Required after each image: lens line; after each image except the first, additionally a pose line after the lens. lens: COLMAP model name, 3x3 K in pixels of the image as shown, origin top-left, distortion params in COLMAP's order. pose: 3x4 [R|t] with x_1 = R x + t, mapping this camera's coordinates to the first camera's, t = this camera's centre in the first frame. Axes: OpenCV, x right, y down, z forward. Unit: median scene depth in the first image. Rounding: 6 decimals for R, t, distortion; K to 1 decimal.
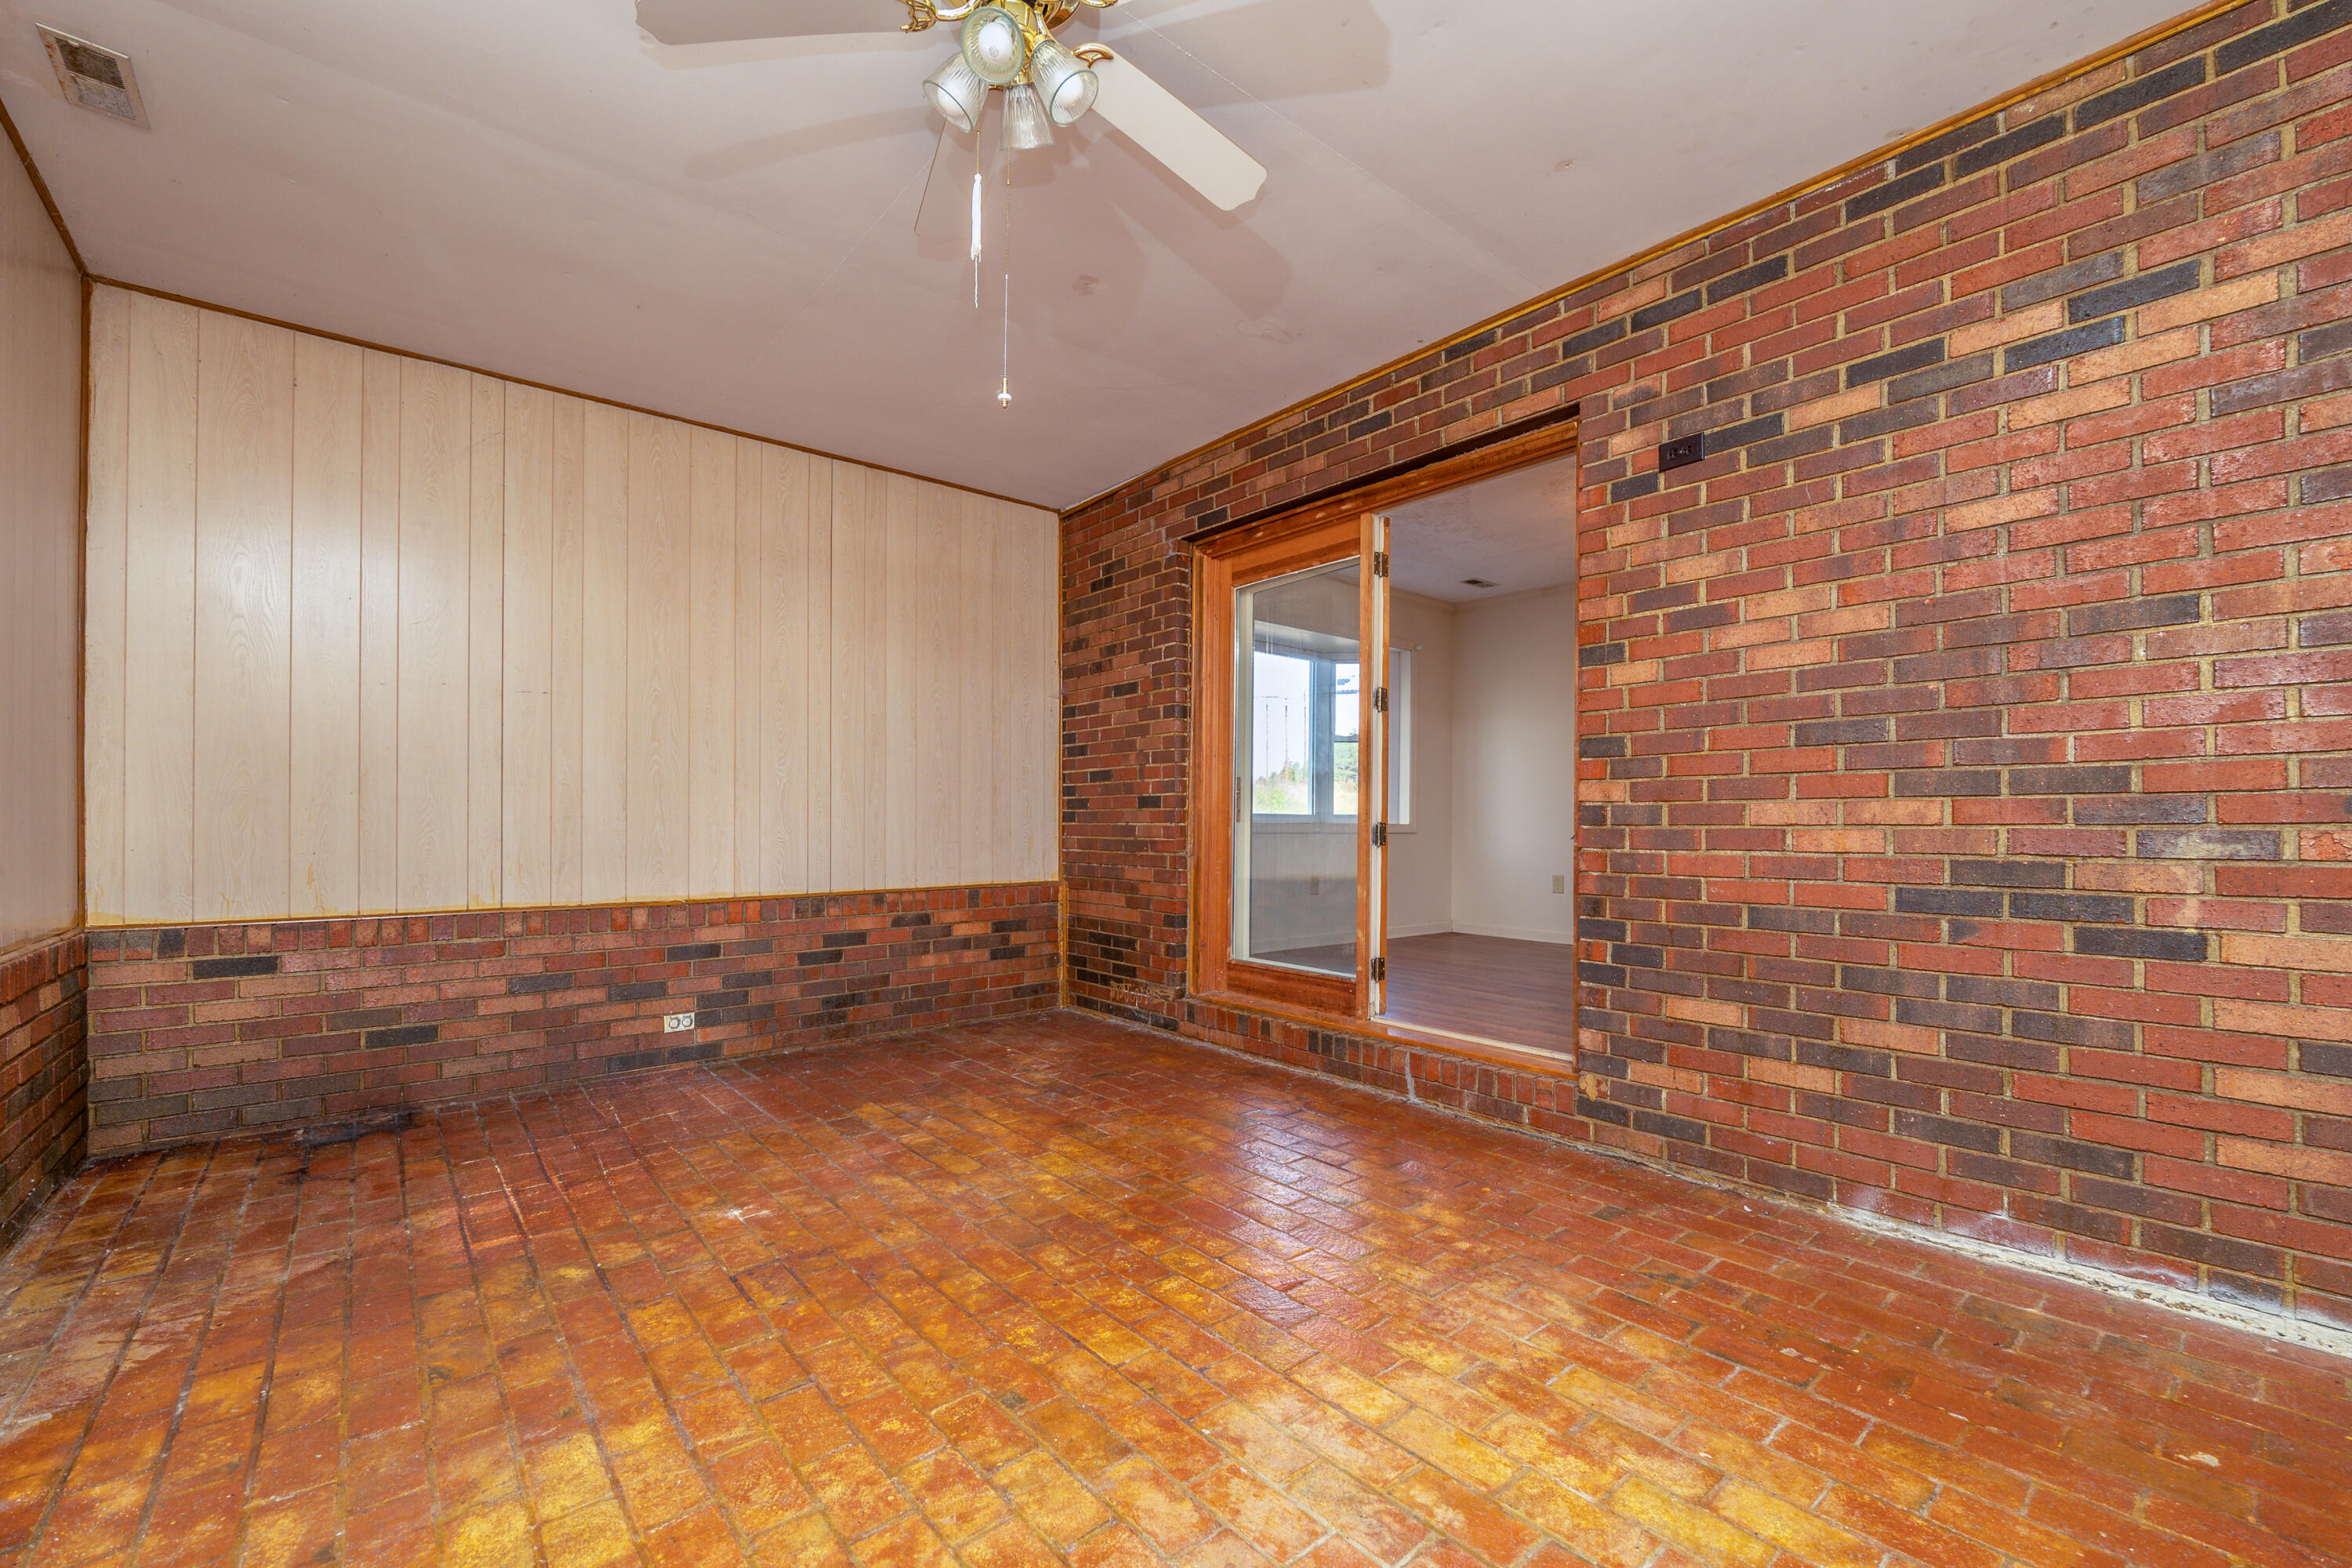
lens RADIAL K [[971.6, 0, 1175.0], [0, 971.6, 818.2], [0, 0, 1]] dist [-0.013539, 0.000732]
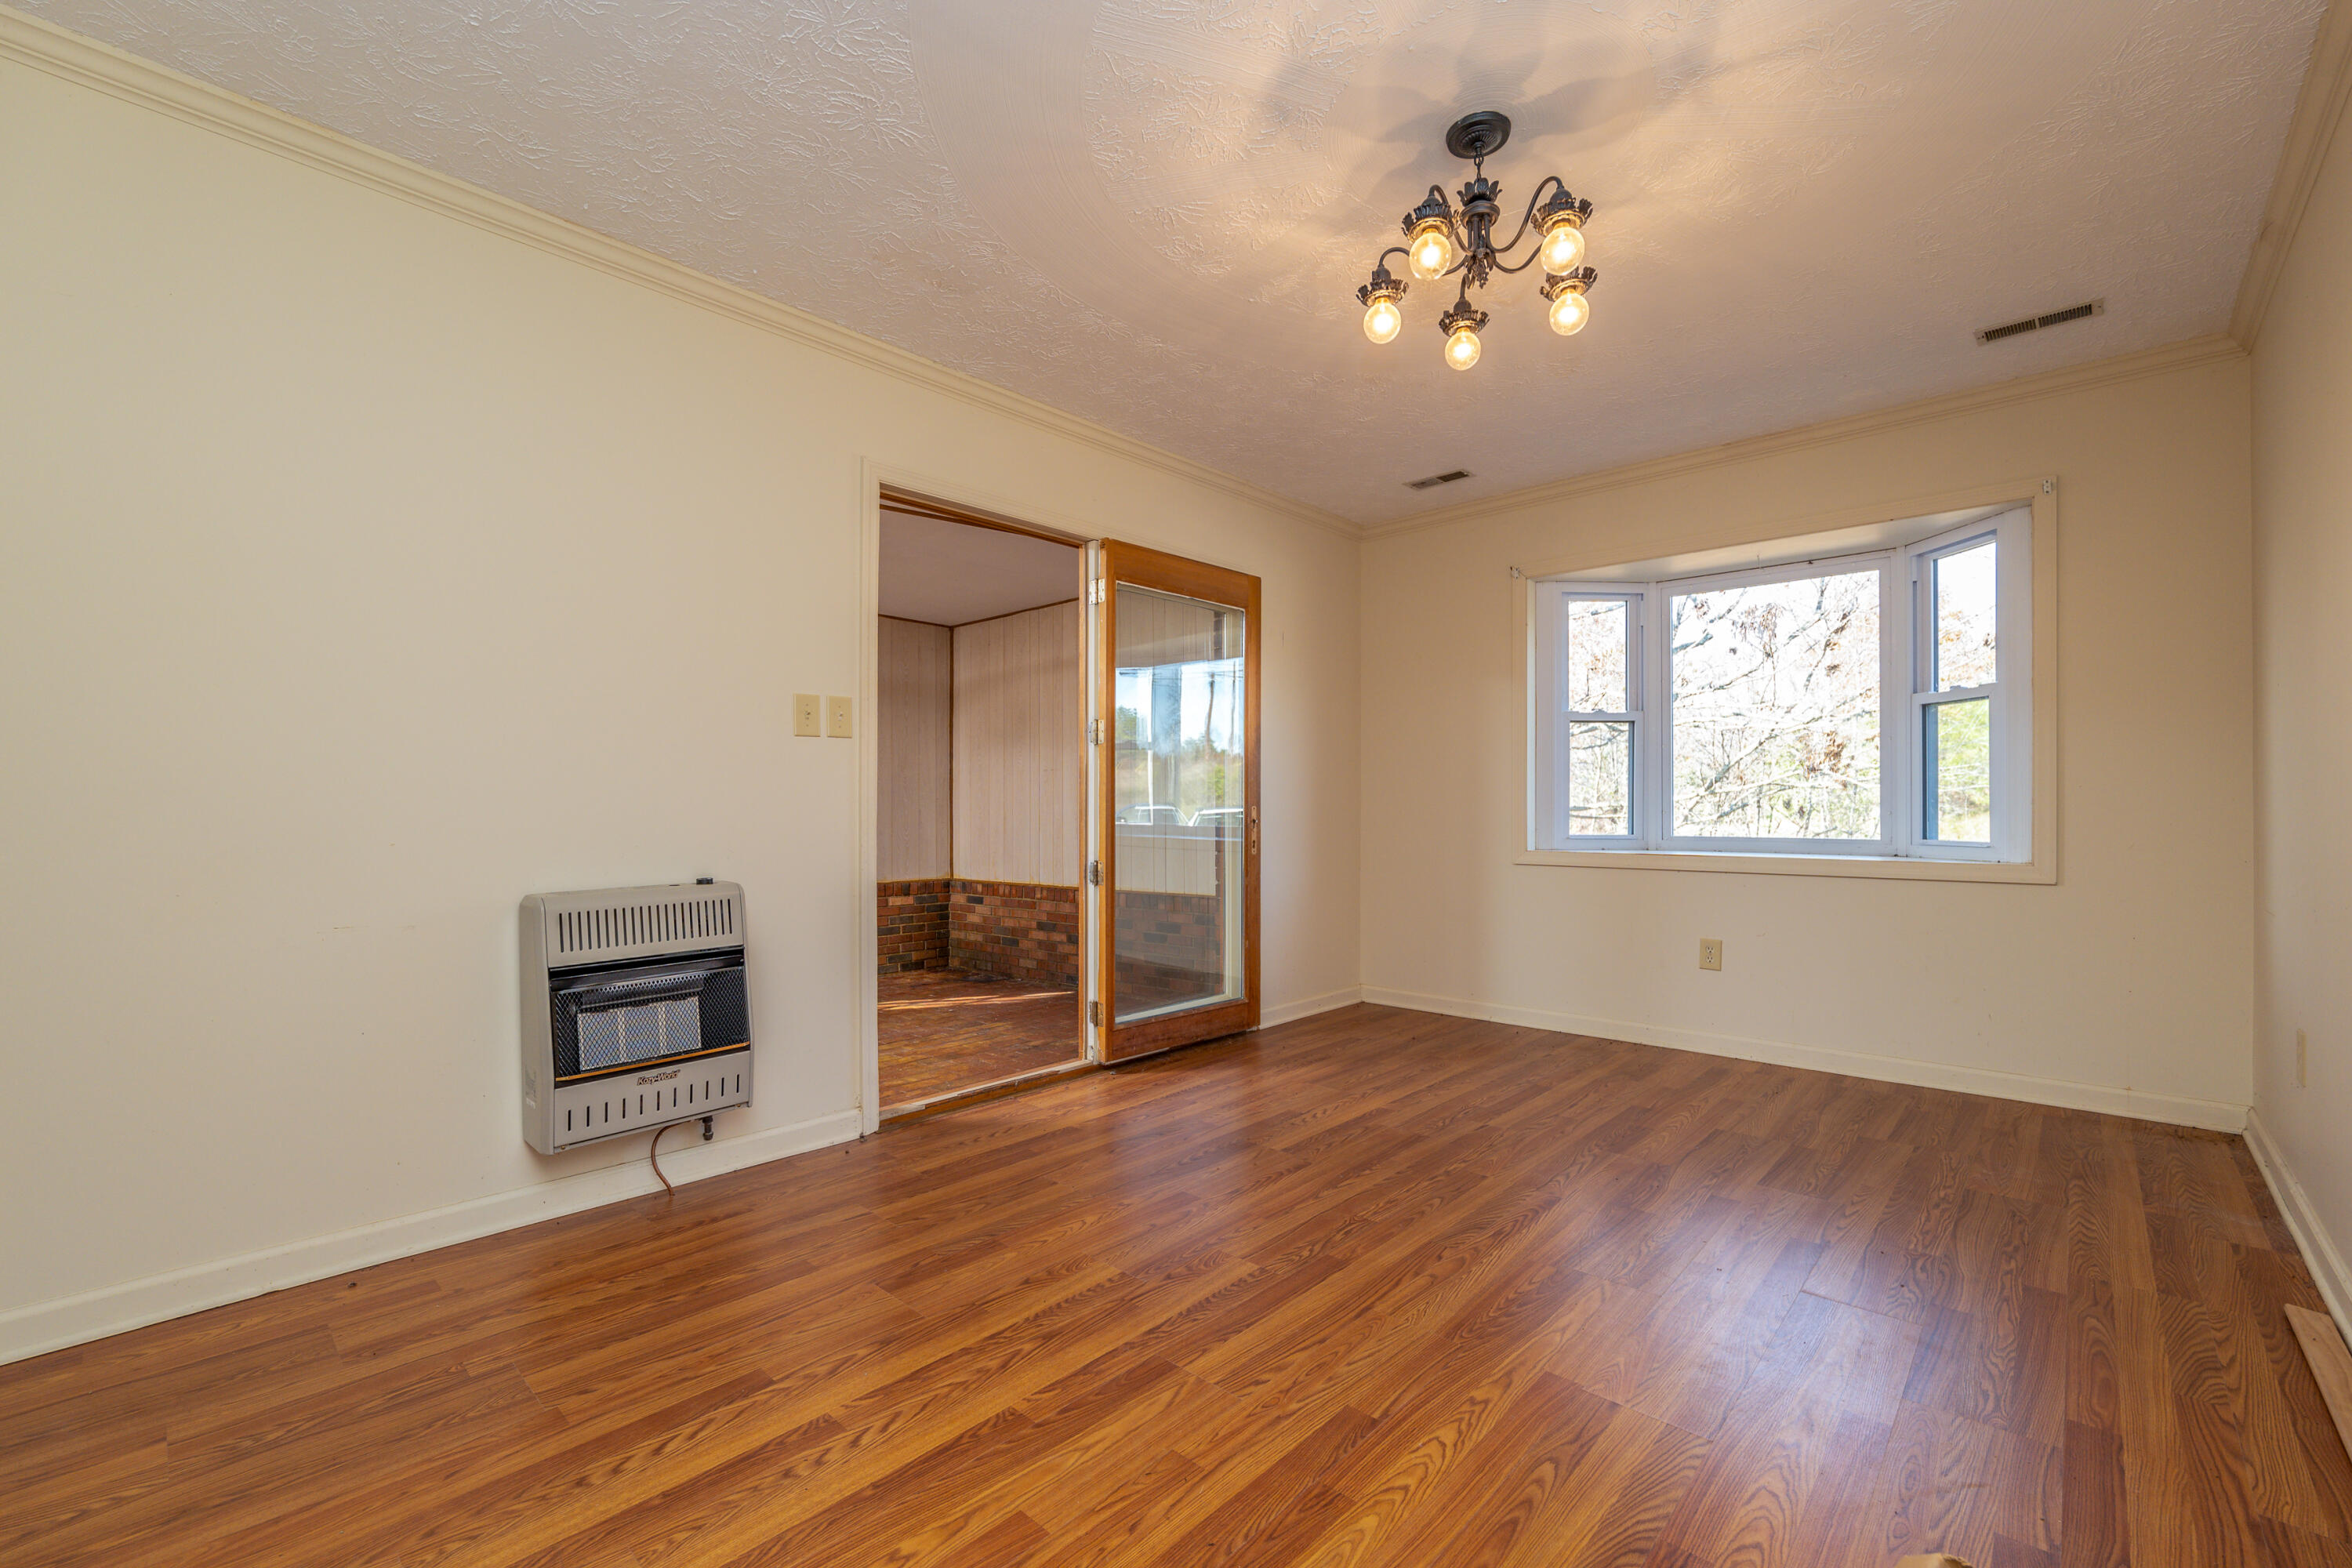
lens RADIAL K [[971.6, 0, 1173.8], [0, 971.6, 803.9], [0, 0, 1]] dist [-0.013539, 0.000732]
pose [[0.128139, -0.011577, -0.991689, 1.246050], [0.010149, 0.999895, -0.010361, -0.043507], [0.991704, -0.008737, 0.128243, 1.017664]]
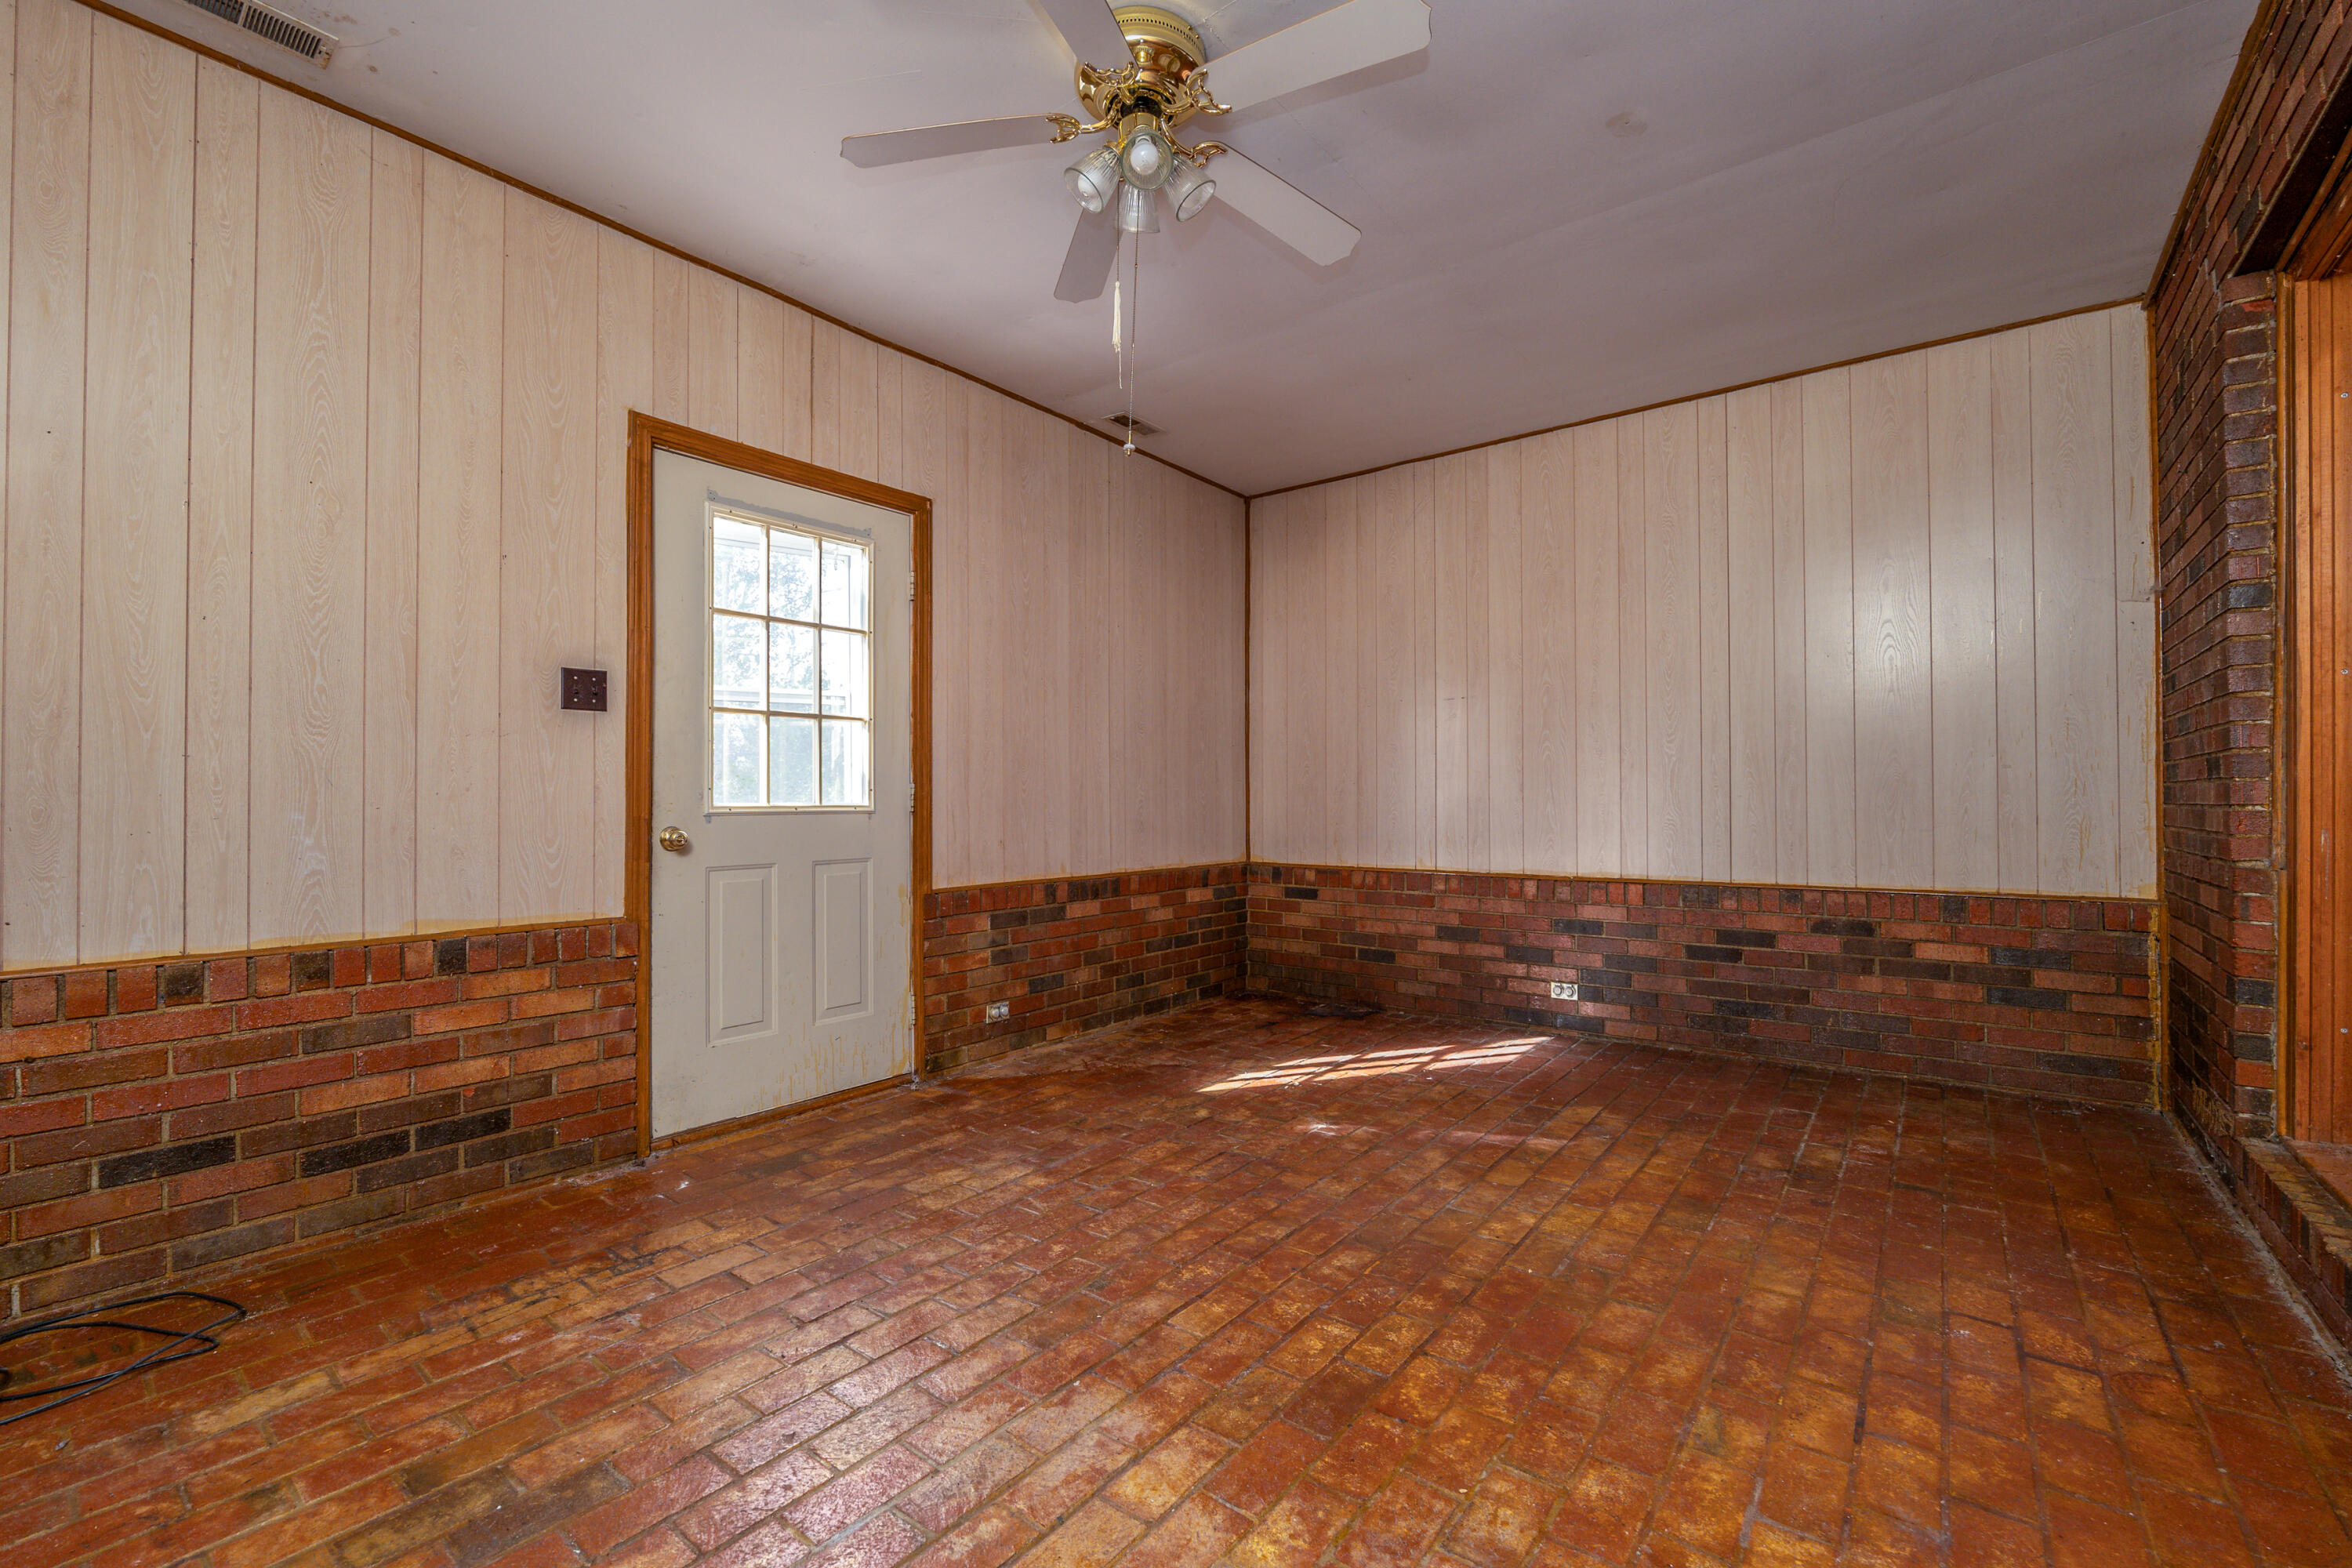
lens RADIAL K [[971.6, 0, 1174.7], [0, 971.6, 785.1], [0, 0, 1]] dist [-0.013539, 0.000732]
pose [[0.210538, -0.015044, -0.977470, 0.487169], [0.004900, 0.999885, -0.014333, -0.002648], [0.977573, -0.001772, 0.210587, 0.390519]]
